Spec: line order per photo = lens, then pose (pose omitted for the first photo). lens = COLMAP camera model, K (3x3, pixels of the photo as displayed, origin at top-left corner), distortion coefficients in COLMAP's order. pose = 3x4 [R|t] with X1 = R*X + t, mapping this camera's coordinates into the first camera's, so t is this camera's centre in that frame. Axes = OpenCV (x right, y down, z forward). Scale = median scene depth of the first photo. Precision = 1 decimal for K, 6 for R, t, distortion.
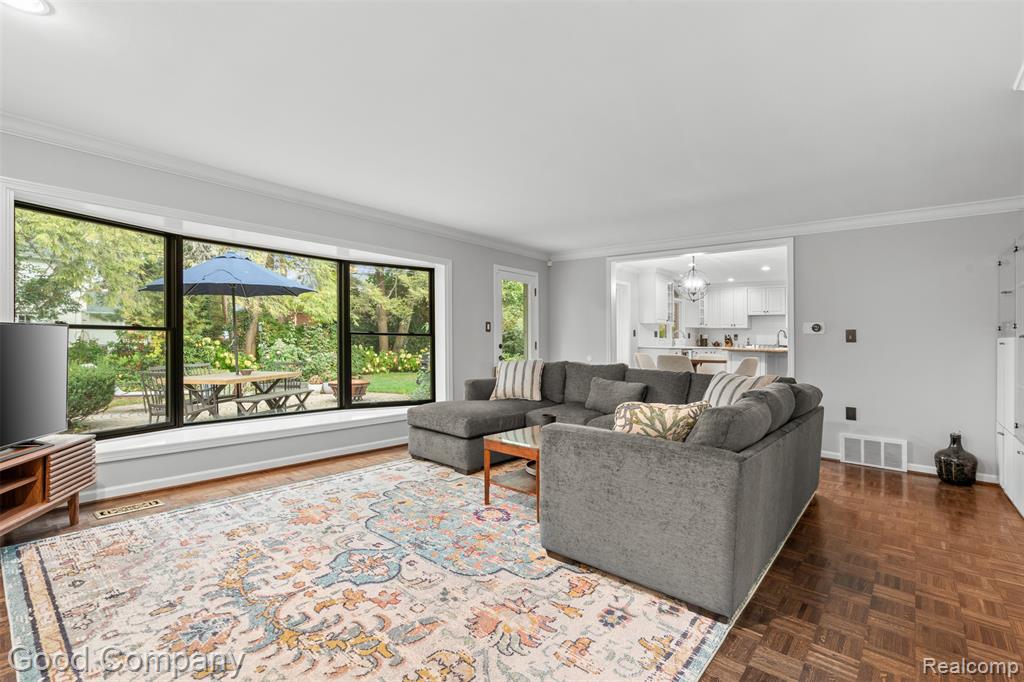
lens RADIAL K [[465.2, 0, 515.4], [0, 465.2, 329.2], [0, 0, 1]] dist [-0.003776, 0.001650]
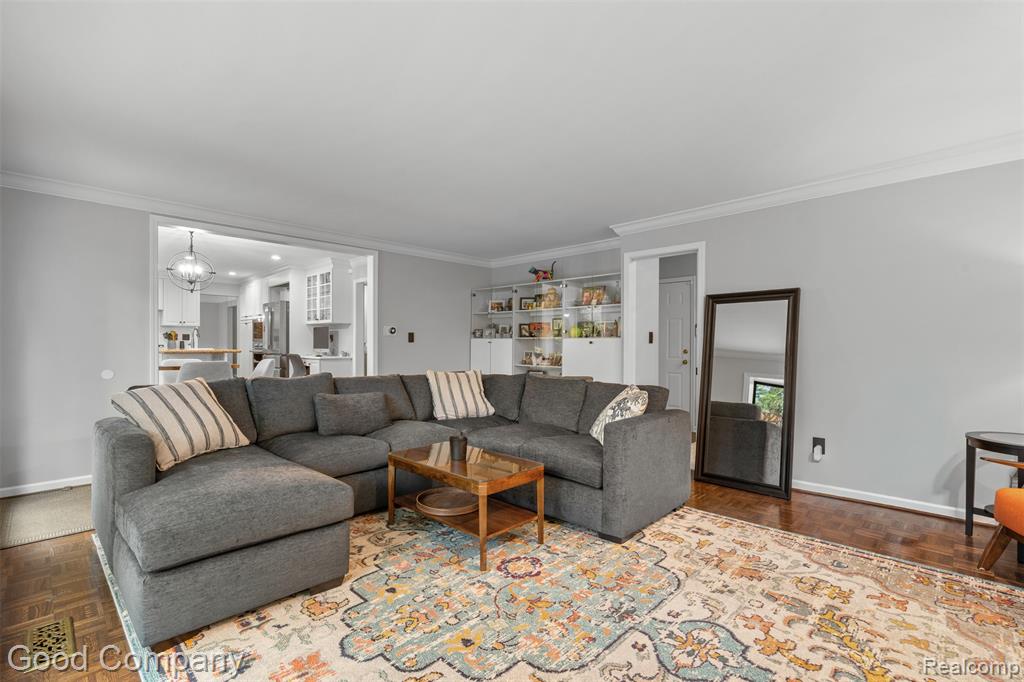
lens RADIAL K [[465.2, 0, 510.2], [0, 465.2, 349.8], [0, 0, 1]] dist [-0.003776, 0.001650]
pose [[0.070290, -0.029804, 0.997081, -1.109962], [-0.023875, 0.999217, 0.031551, 0.003255], [-0.997241, -0.026024, 0.069523, 1.295093]]
